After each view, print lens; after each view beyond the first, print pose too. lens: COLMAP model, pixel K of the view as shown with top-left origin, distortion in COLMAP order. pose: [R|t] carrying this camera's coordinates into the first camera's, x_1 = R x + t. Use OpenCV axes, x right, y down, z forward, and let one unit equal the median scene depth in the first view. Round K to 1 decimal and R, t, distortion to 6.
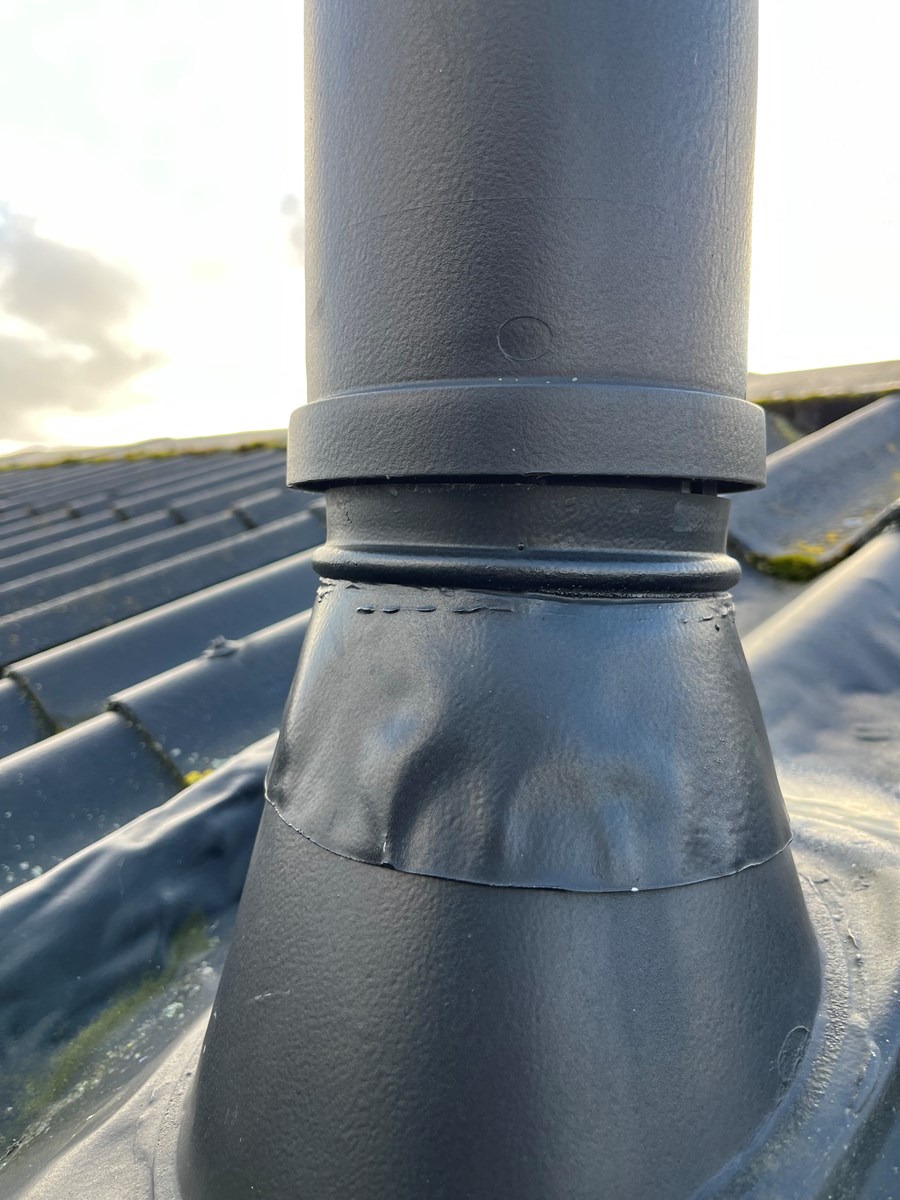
lens RADIAL K [[951.5, 0, 448.6], [0, 951.5, 581.6], [0, 0, 1]] dist [0.012558, -0.054013]
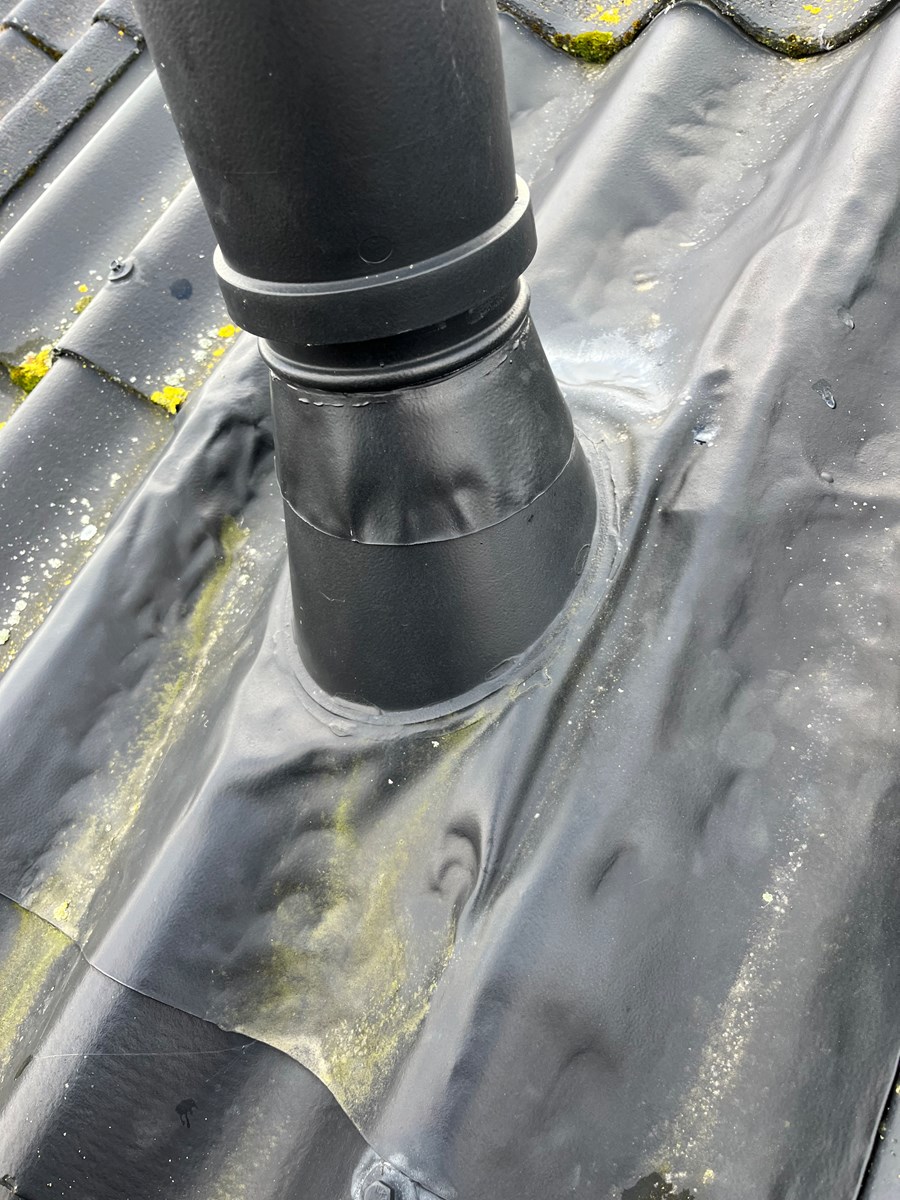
lens RADIAL K [[940.5, 0, 450.0], [0, 940.5, 600.0], [0, 0, 1]] dist [0.002847, 0.002378]
pose [[0.960001, -0.277971, 0.033610, -0.010268], [0.199190, 0.762373, 0.615719, -0.455685], [-0.196776, -0.584396, 0.787248, -0.377163]]
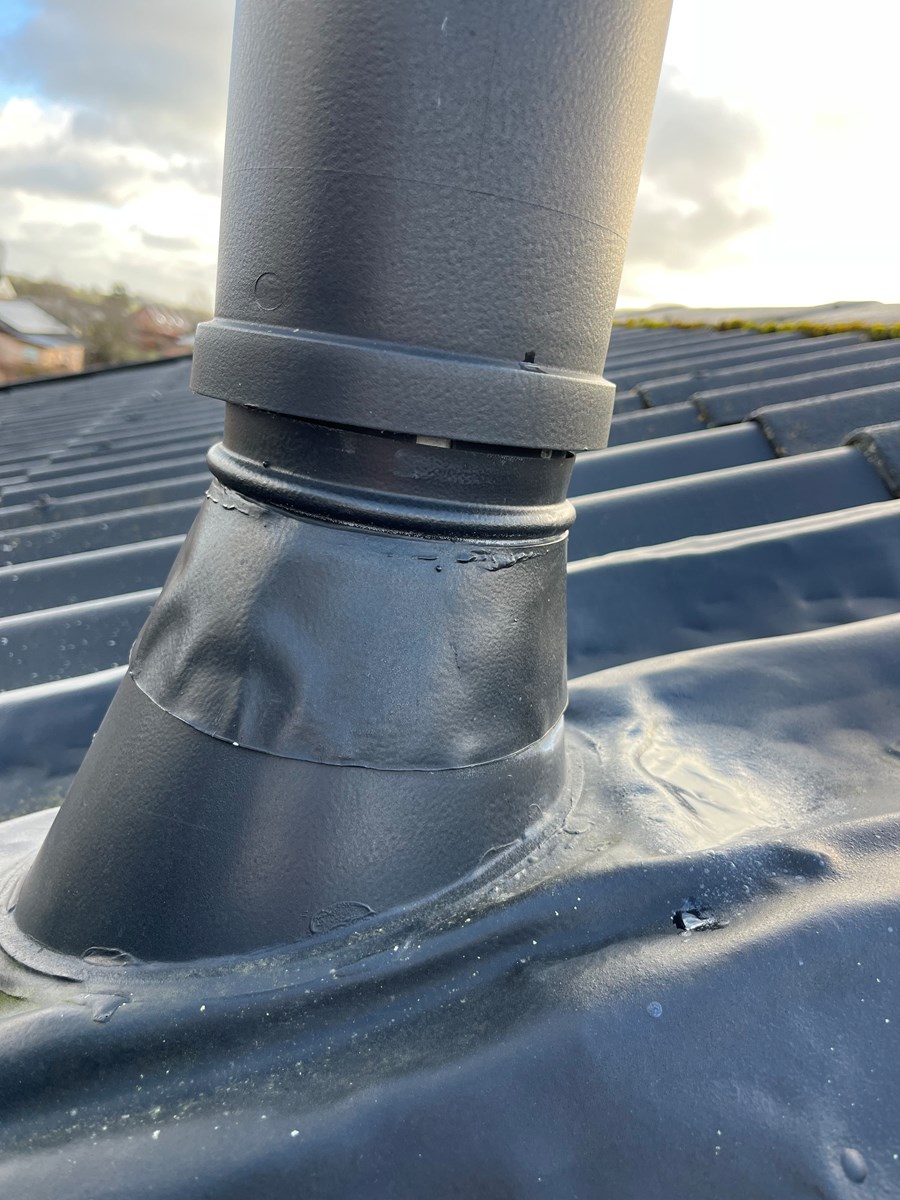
lens RADIAL K [[940.5, 0, 450.0], [0, 940.5, 600.0], [0, 0, 1]] dist [0.002847, 0.002378]
pose [[0.816926, 0.243739, -0.522708, 0.585028], [-0.156942, 0.966057, 0.205192, -0.095904], [0.554978, -0.085592, 0.827450, 0.067512]]
